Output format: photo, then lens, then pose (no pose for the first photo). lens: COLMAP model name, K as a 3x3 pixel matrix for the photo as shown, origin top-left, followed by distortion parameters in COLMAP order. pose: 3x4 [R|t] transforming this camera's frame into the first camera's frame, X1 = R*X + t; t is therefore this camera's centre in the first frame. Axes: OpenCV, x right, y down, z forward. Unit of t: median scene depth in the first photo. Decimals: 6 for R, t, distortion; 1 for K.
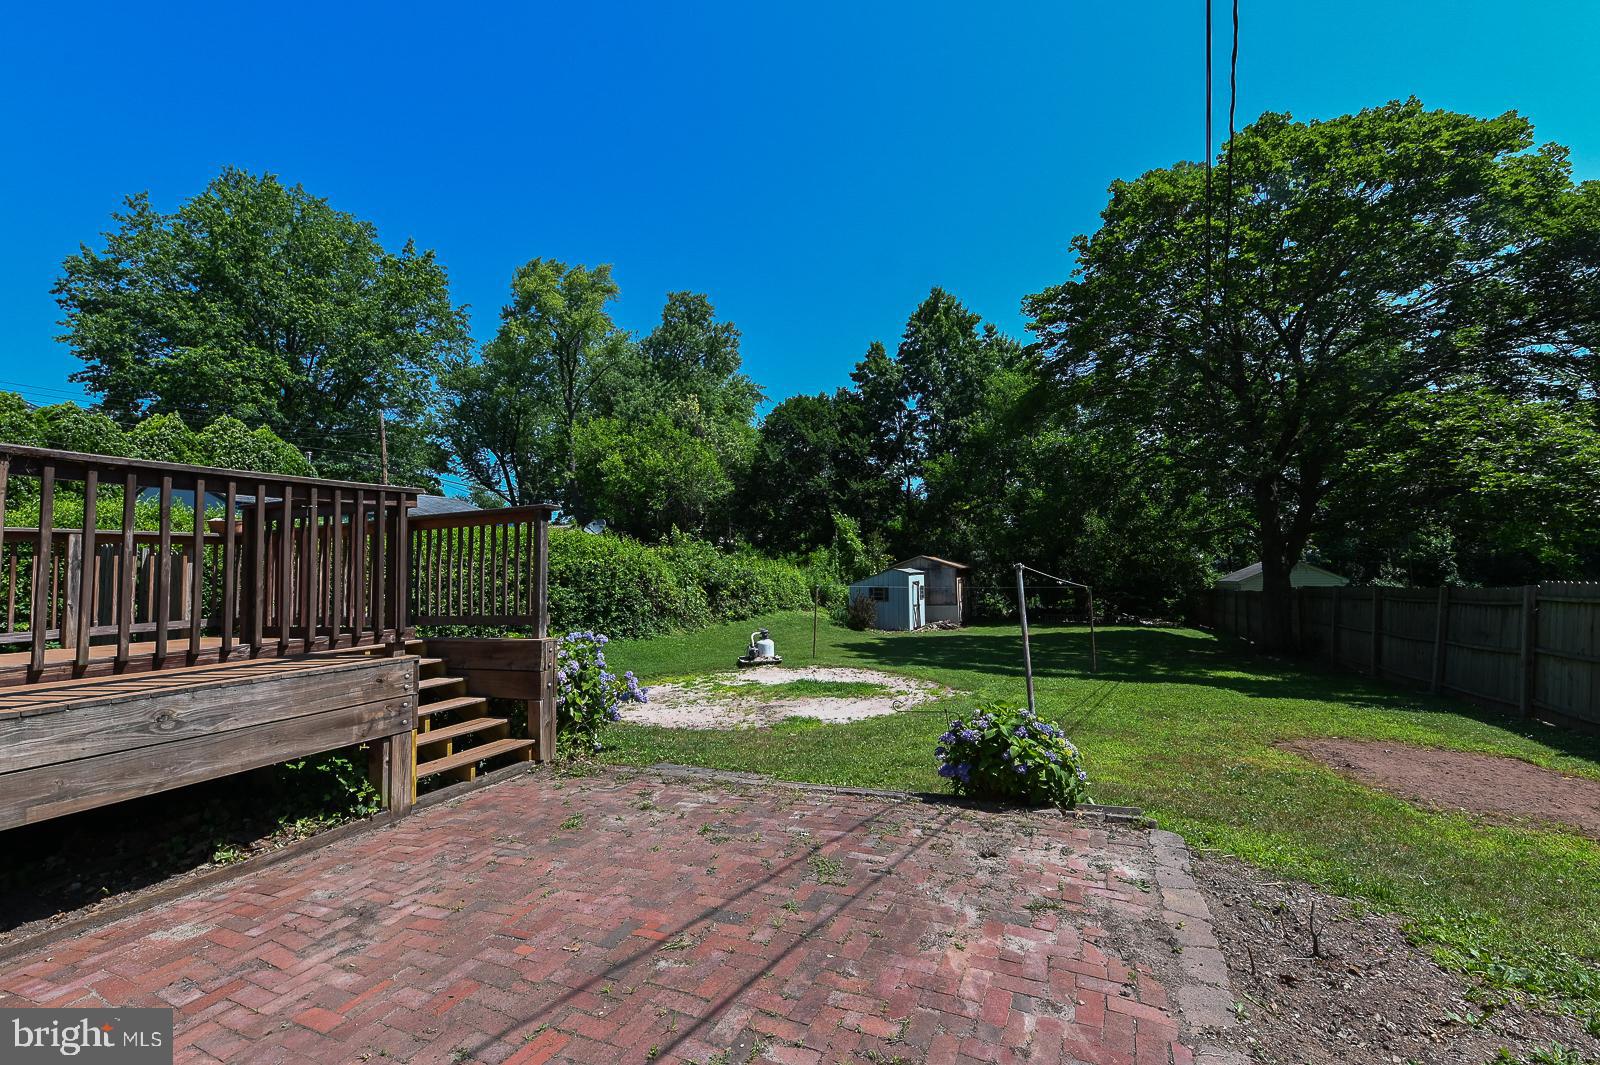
lens RADIAL K [[637.1, 0, 805.9], [0, 637.1, 544.1], [0, 0, 1]] dist [-0.001291, -0.000762]
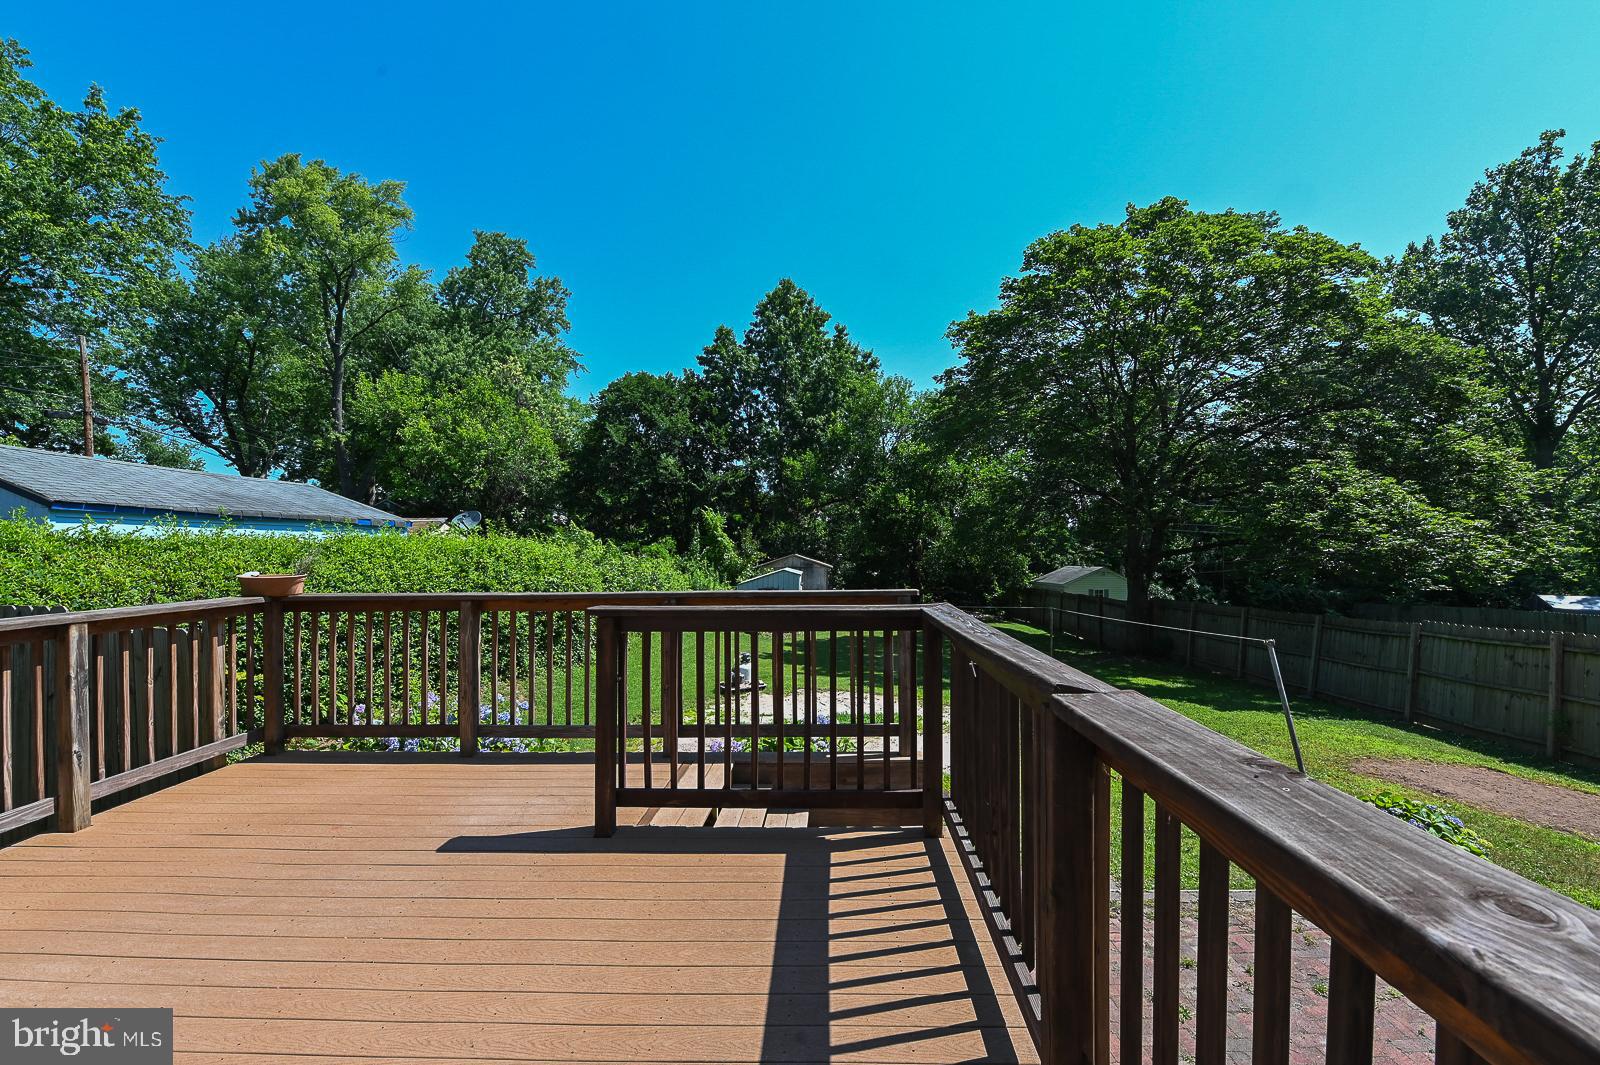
lens RADIAL K [[637.3, 0, 802.6], [0, 637.3, 552.1], [0, 0, 1]] dist [-0.002848, -0.000143]
pose [[0.937509, 0.020265, 0.347370, -0.110713], [-0.036400, 0.998537, 0.039987, -0.018586], [-0.346052, -0.050132, 0.936875, 0.038320]]
